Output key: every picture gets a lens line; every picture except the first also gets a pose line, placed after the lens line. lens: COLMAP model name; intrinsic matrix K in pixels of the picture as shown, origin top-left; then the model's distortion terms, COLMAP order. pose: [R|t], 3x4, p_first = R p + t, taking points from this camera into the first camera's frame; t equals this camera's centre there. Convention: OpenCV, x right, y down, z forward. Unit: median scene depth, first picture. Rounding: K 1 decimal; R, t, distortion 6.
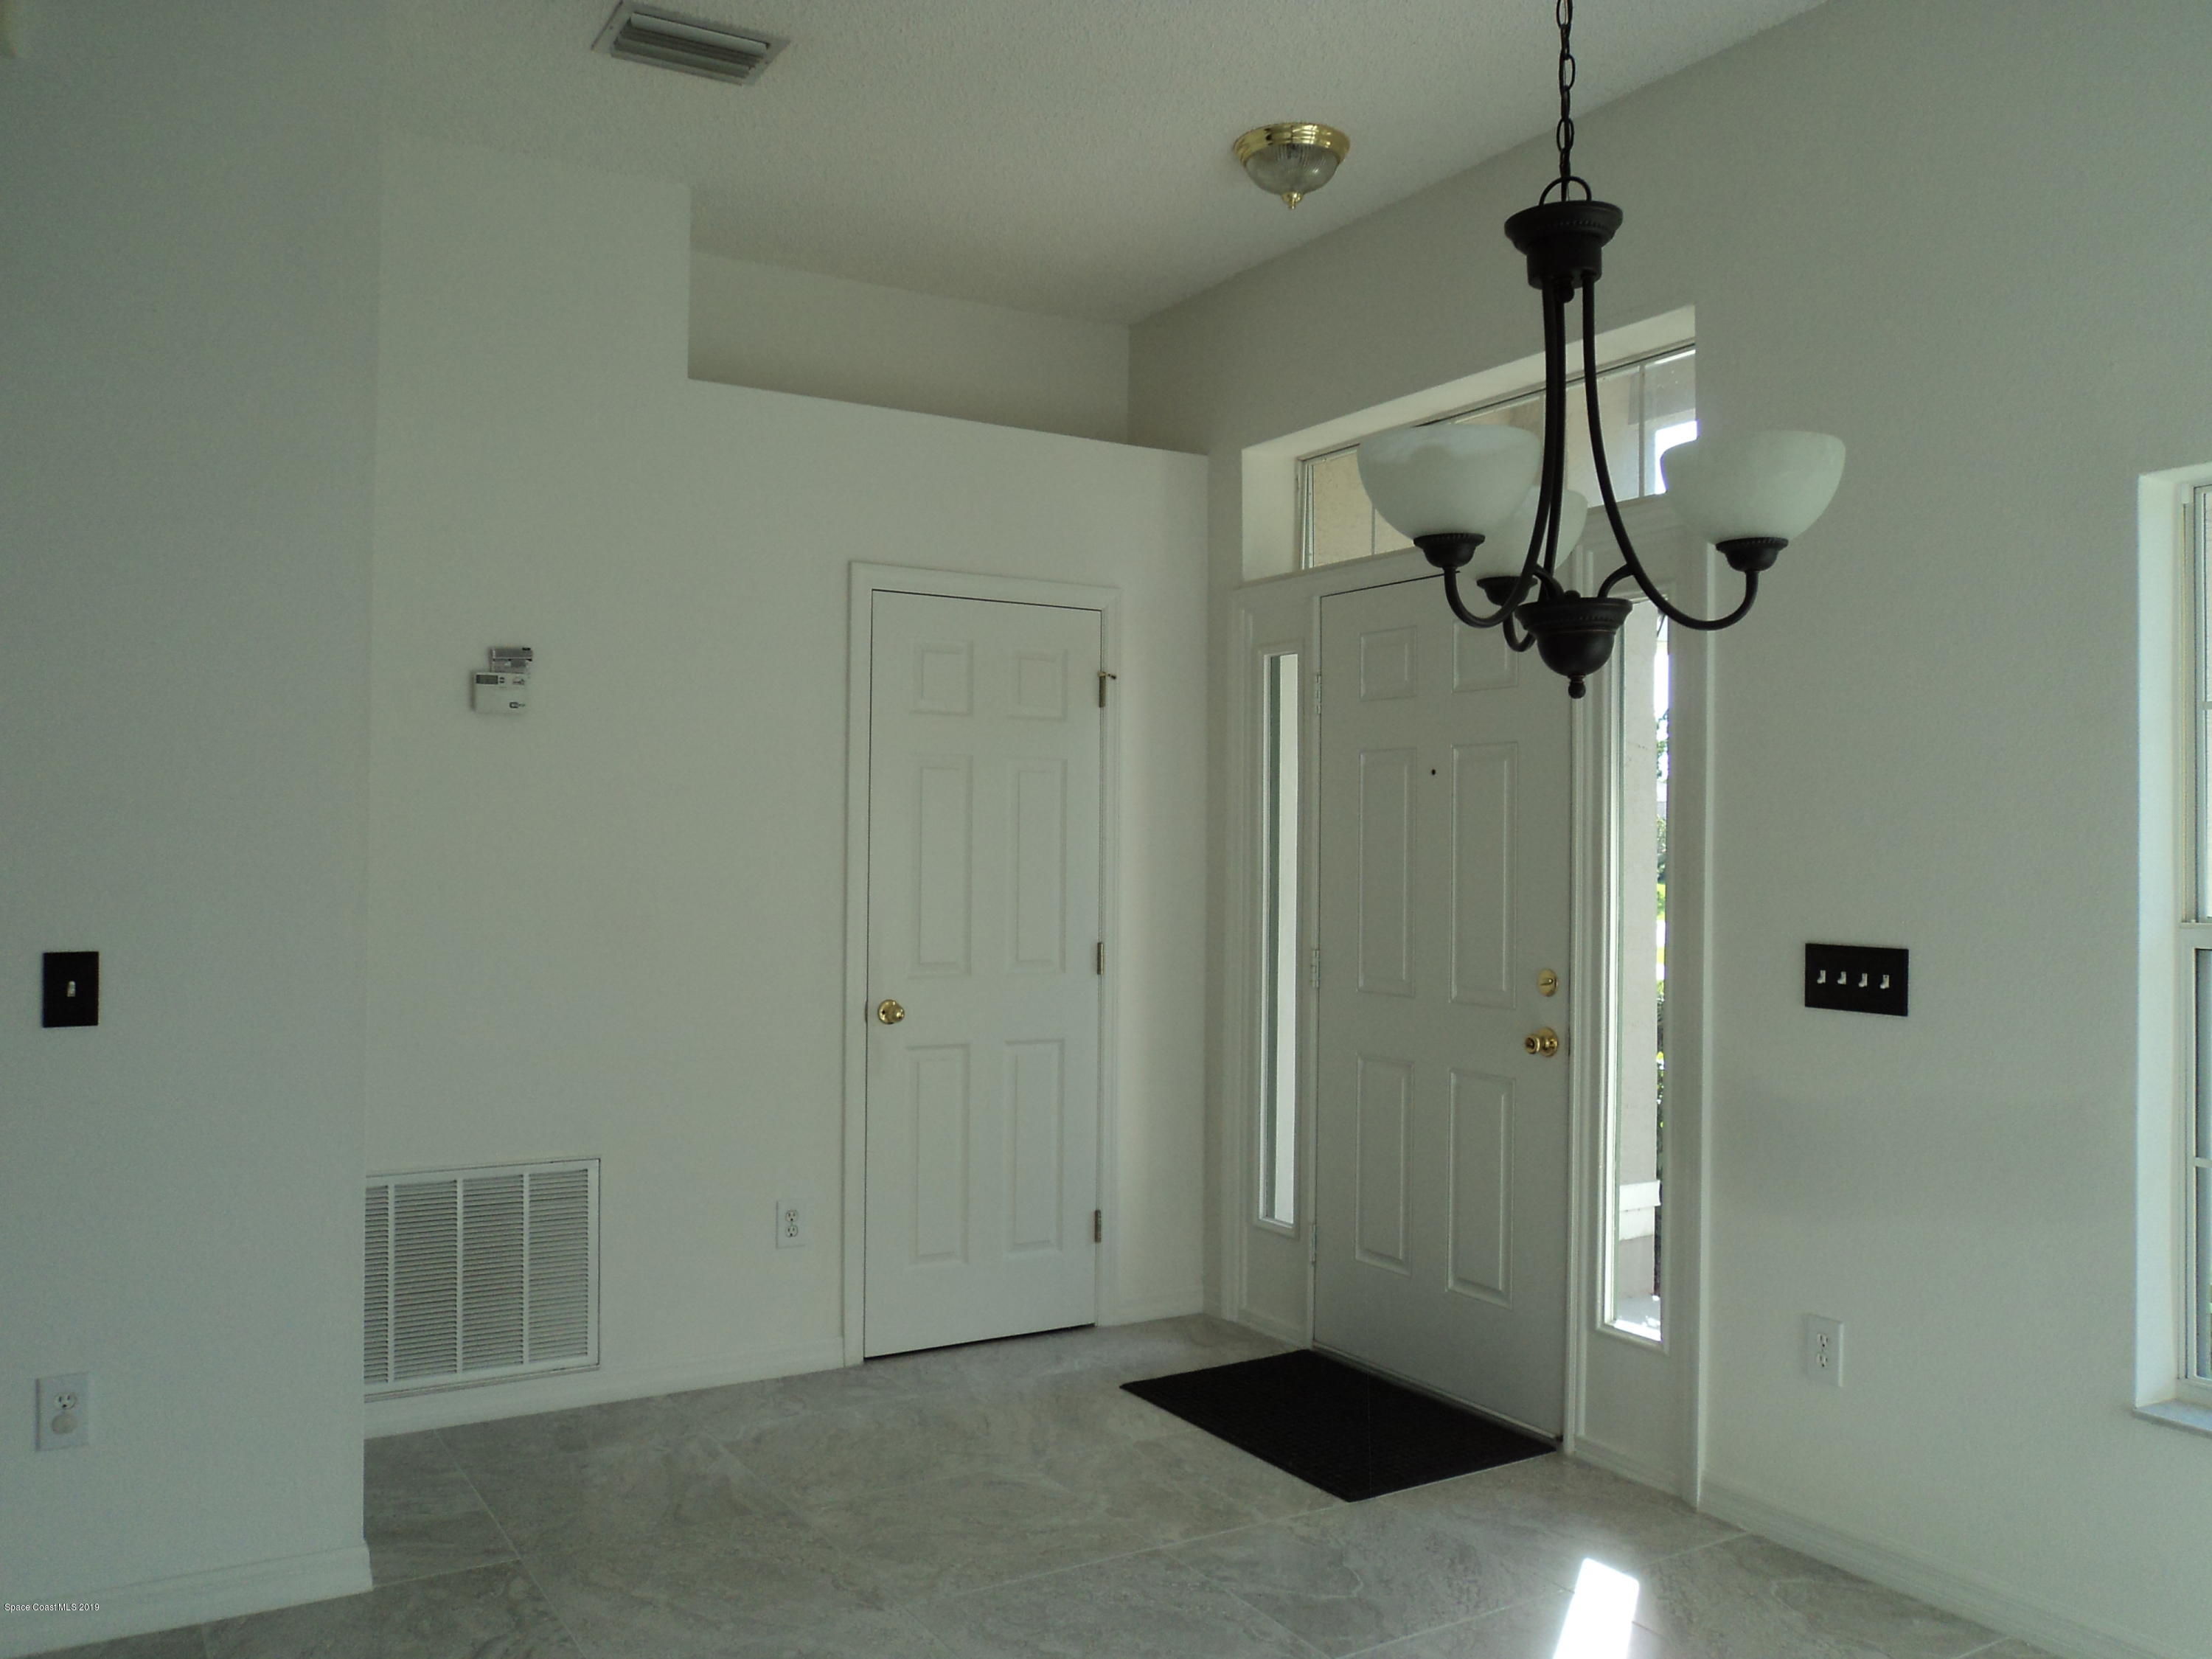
lens RADIAL K [[1760.8, 0, 1106.0], [0, 1760.8, 829.5], [0, 0, 1]] dist [-0.025224, 0.000300]
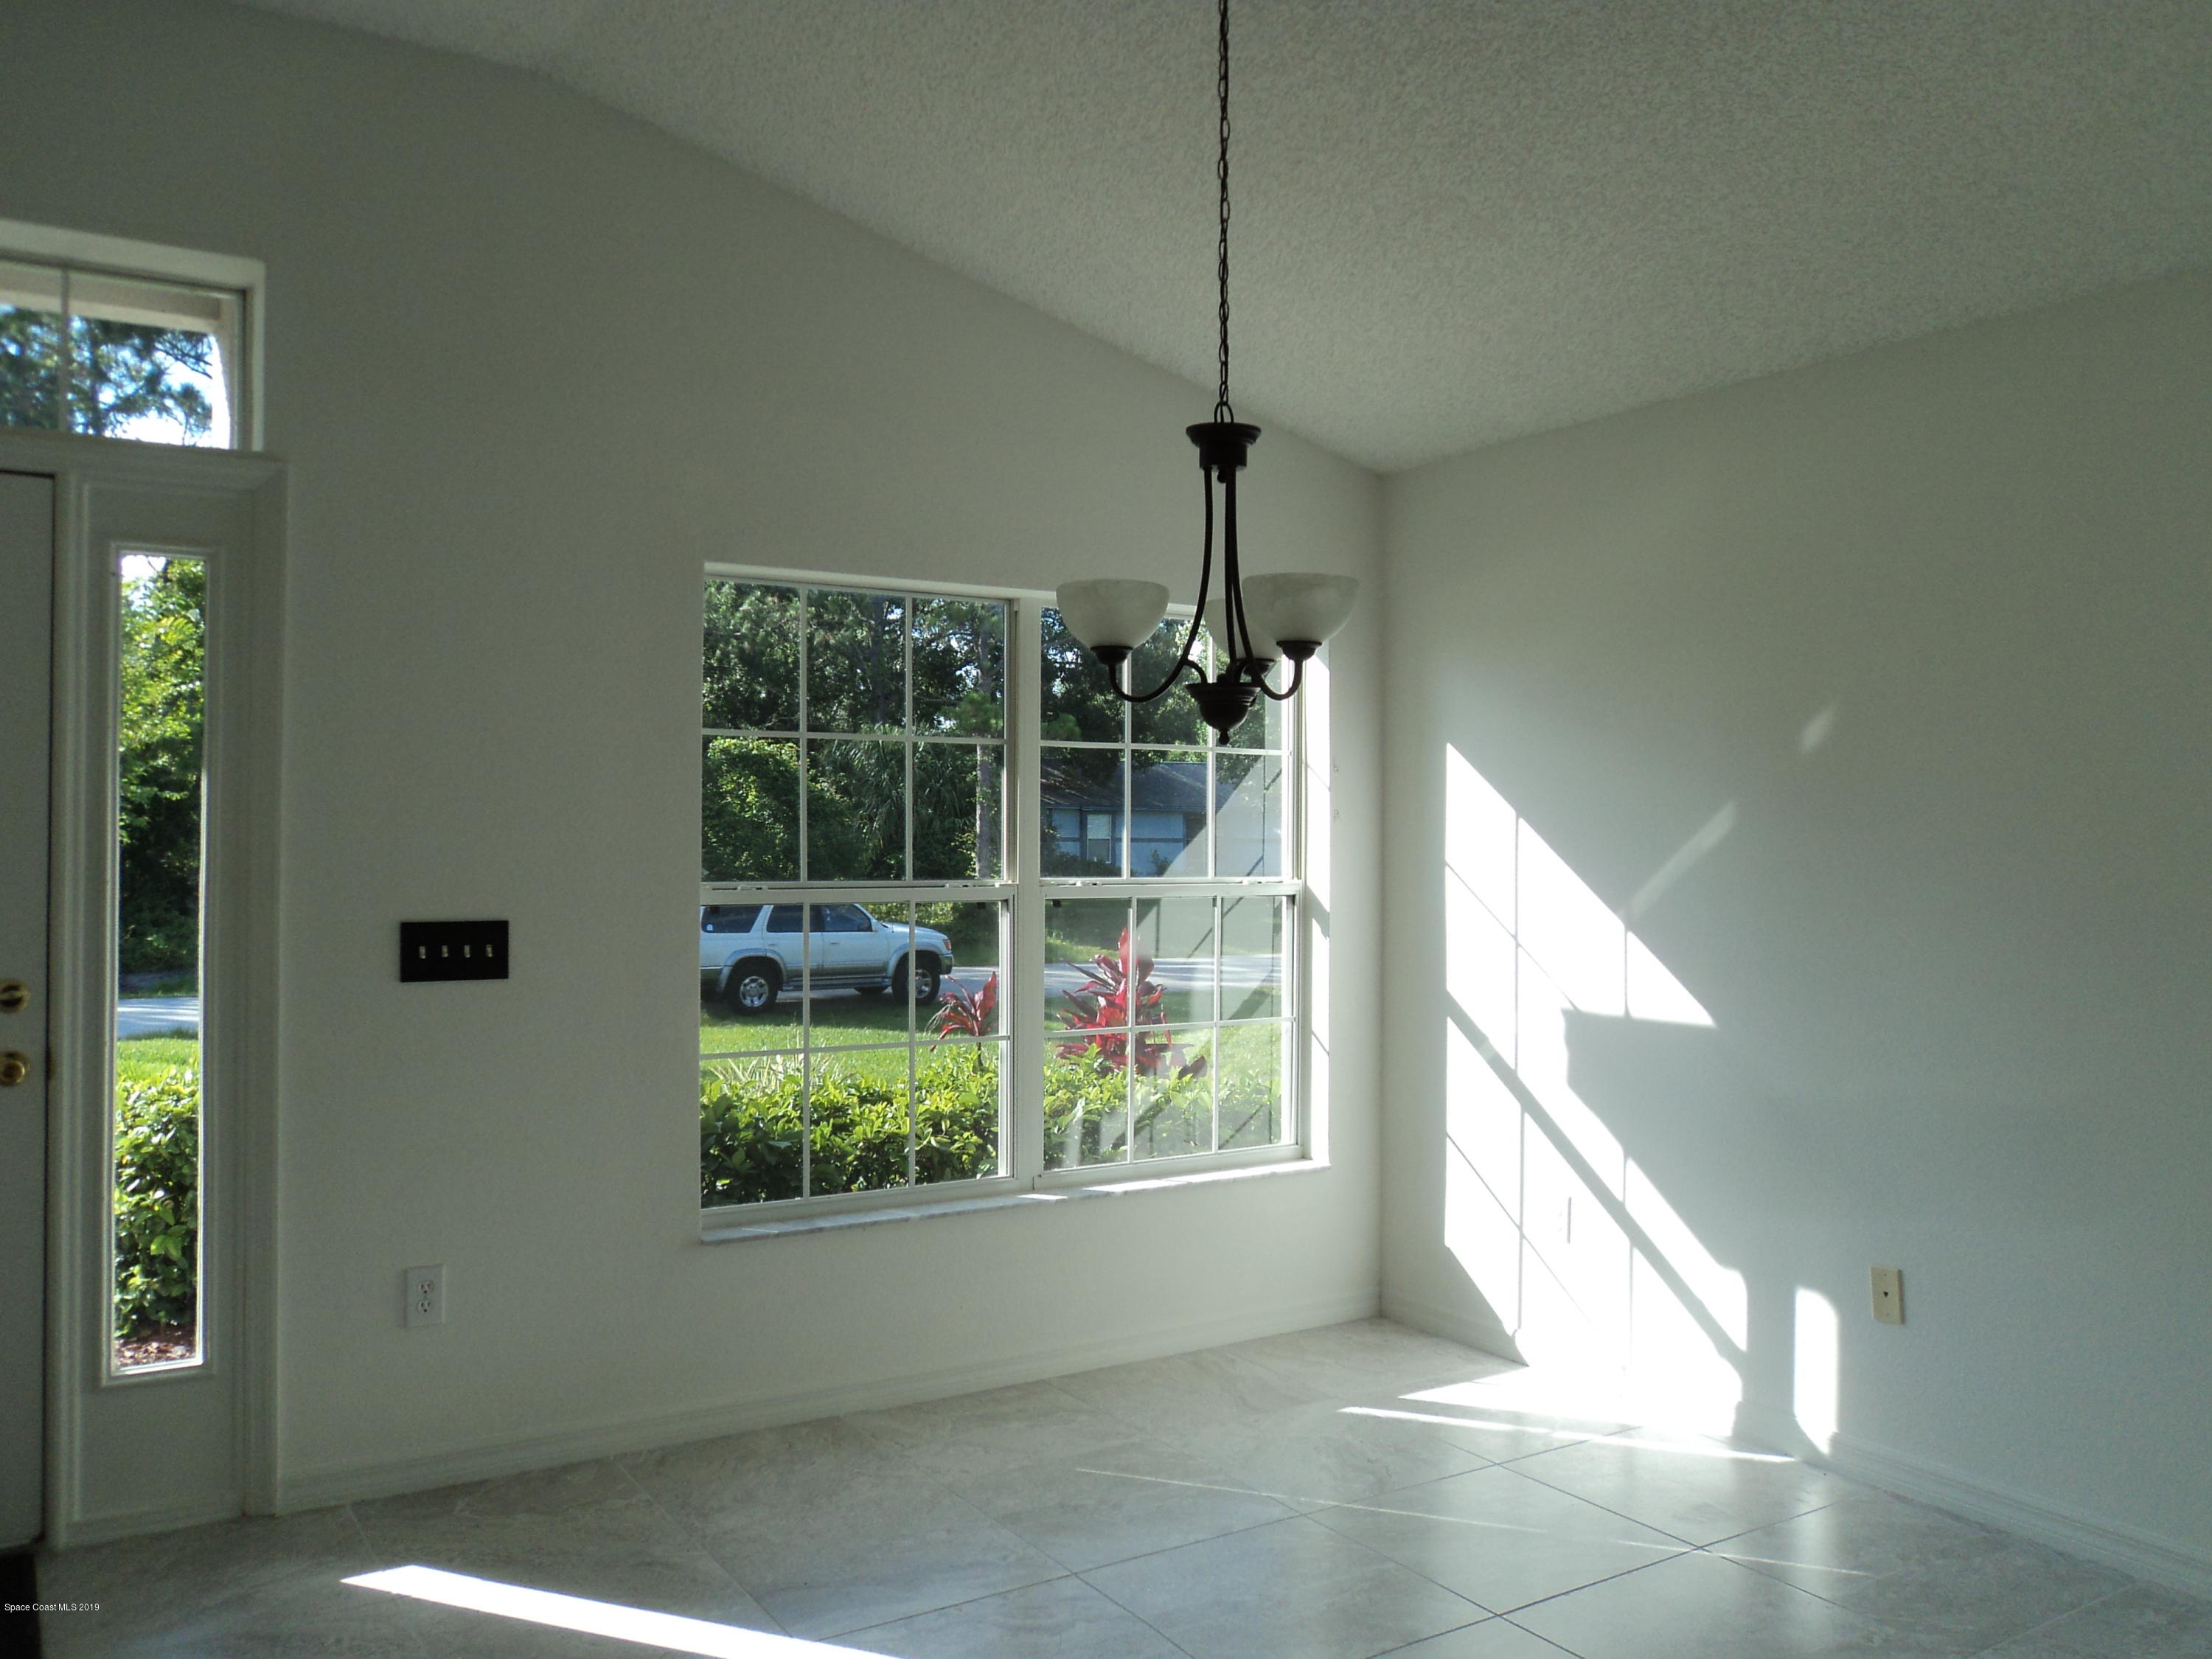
lens RADIAL K [[1760.8, 0, 1106.0], [0, 1760.8, 829.5], [0, 0, 1]] dist [-0.025224, 0.000300]
pose [[-0.026458, -0.005882, 0.999633, -0.683785], [-0.017859, 0.999826, 0.005411, -0.004464], [-0.999490, -0.017710, -0.026559, 0.614086]]
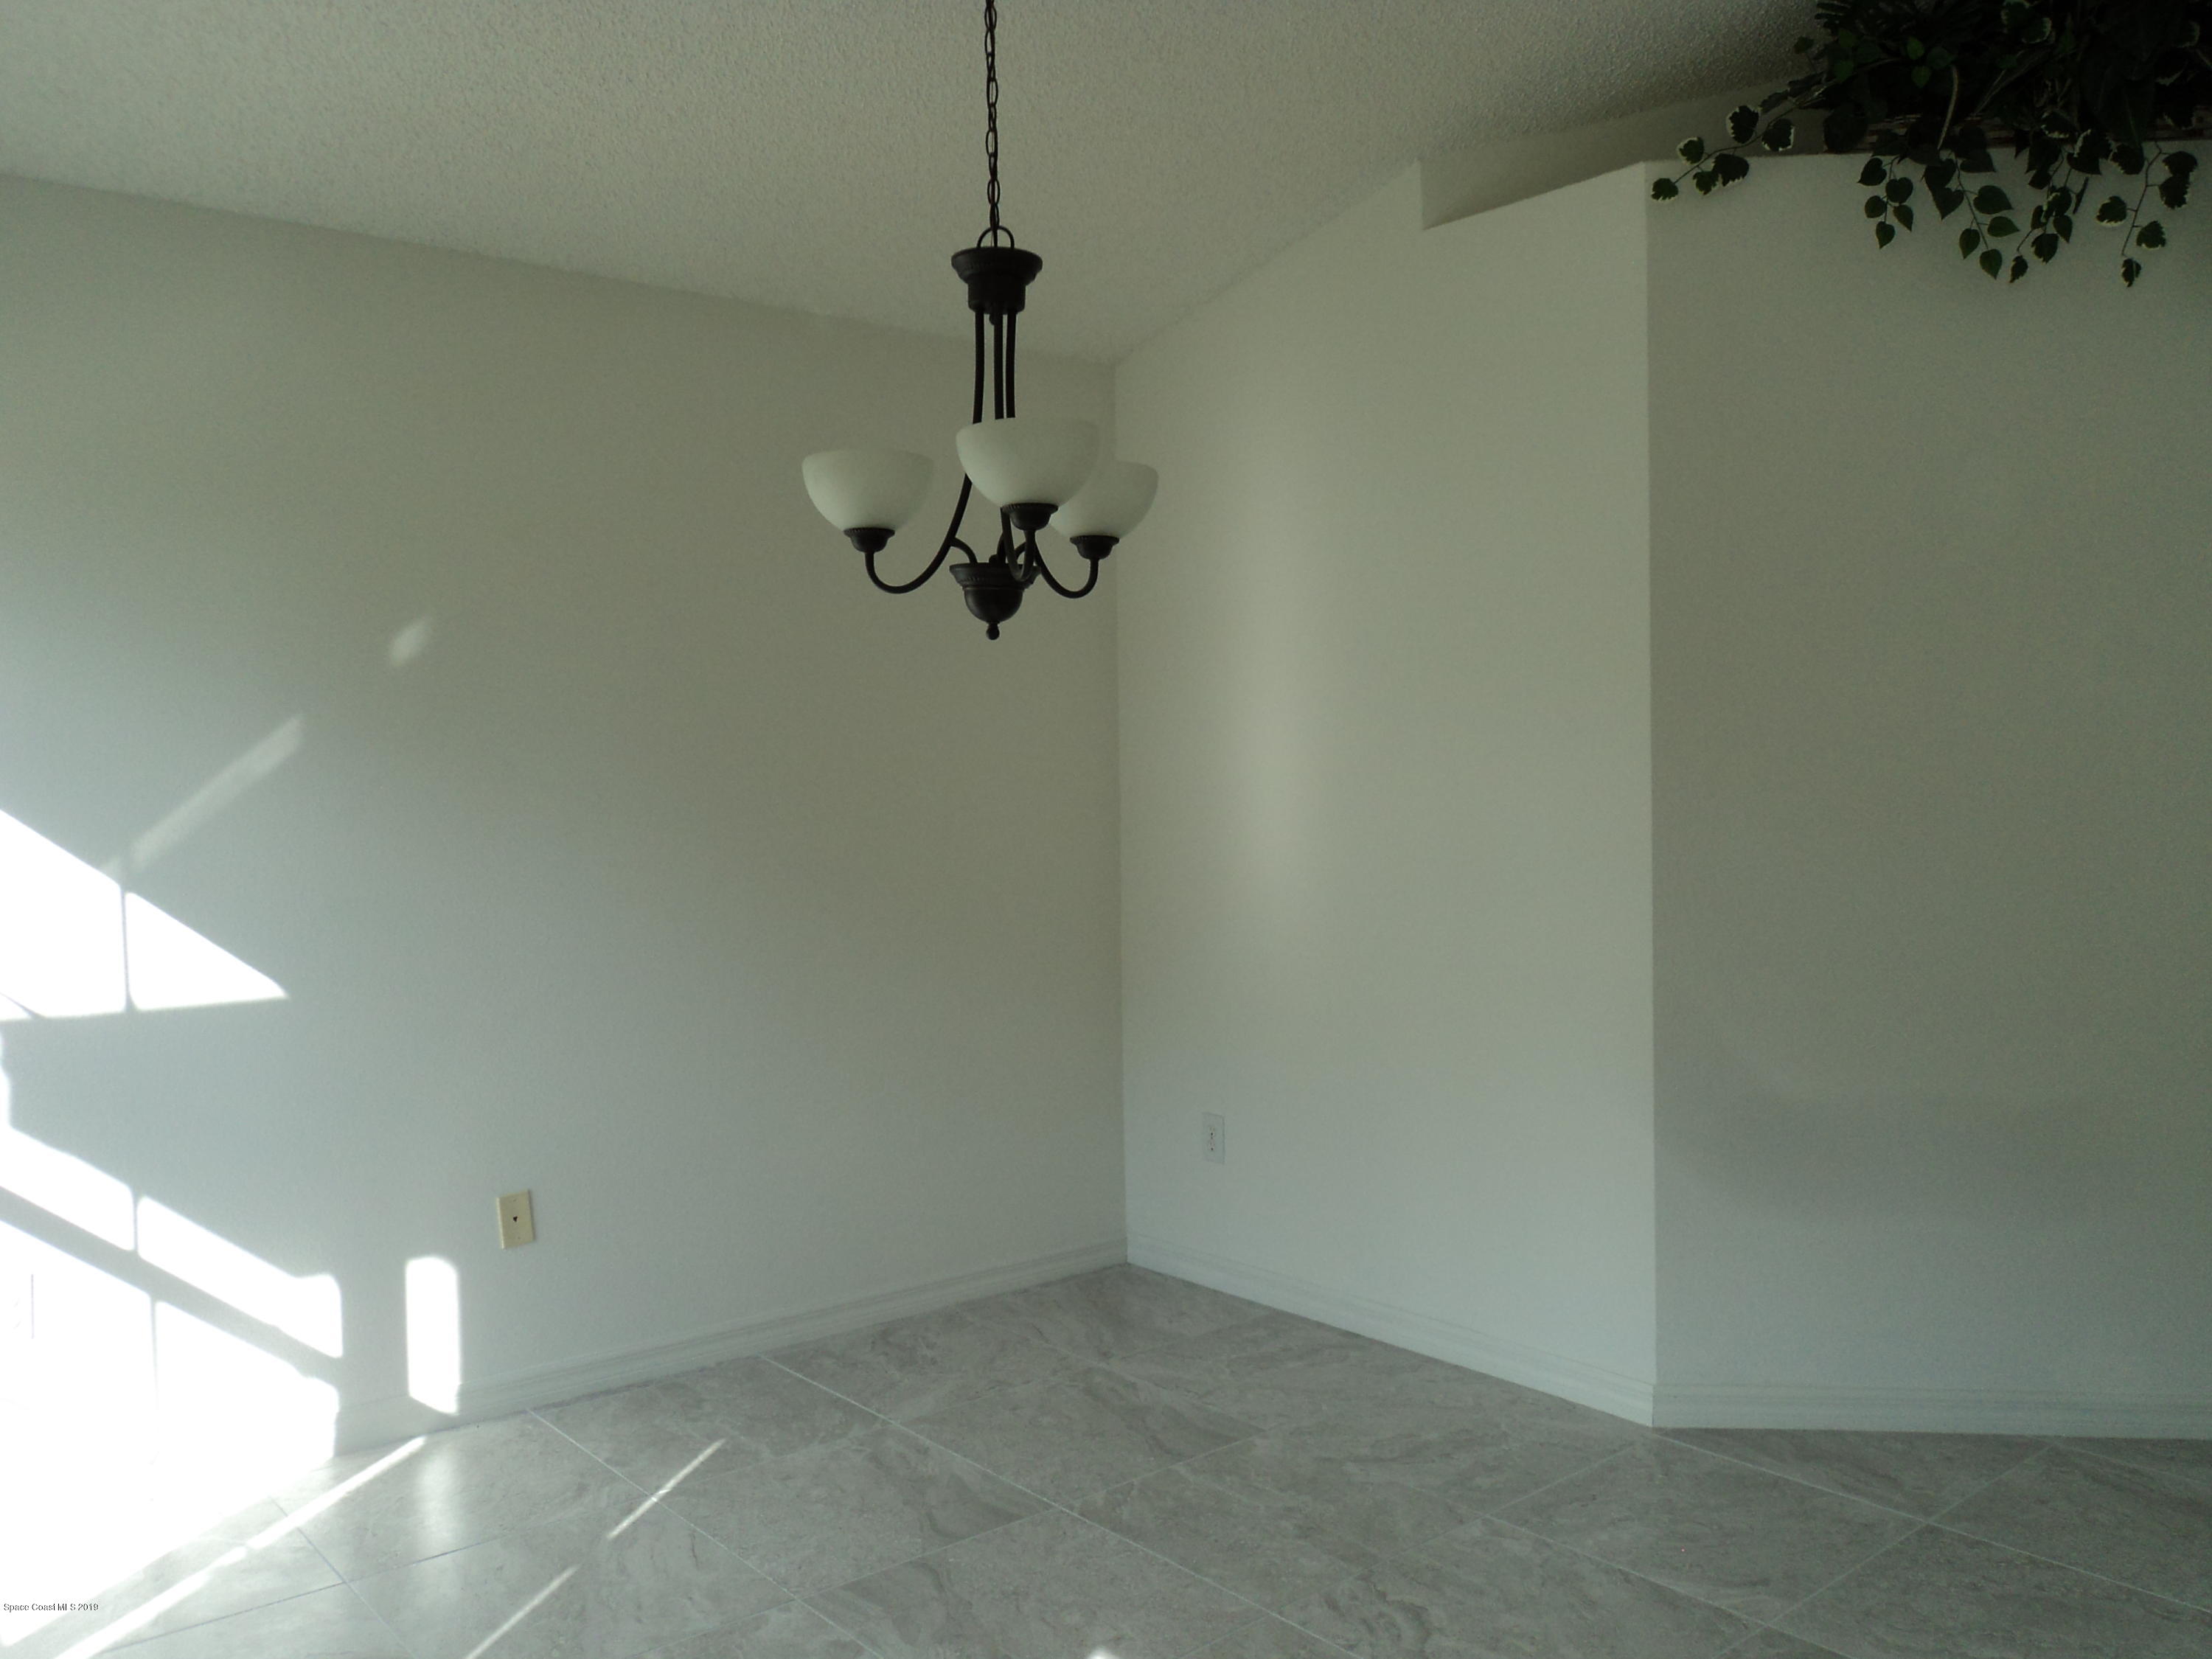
lens RADIAL K [[1755.5, 0, 1116.5], [0, 1755.5, 831.0], [0, 0, 1]] dist [-0.054723, 0.062417]
pose [[-0.988208, 0.026400, -0.150822, 0.208876], [0.019432, 0.998683, 0.047486, 0.000015], [0.151877, 0.043995, -0.987420, 1.218596]]
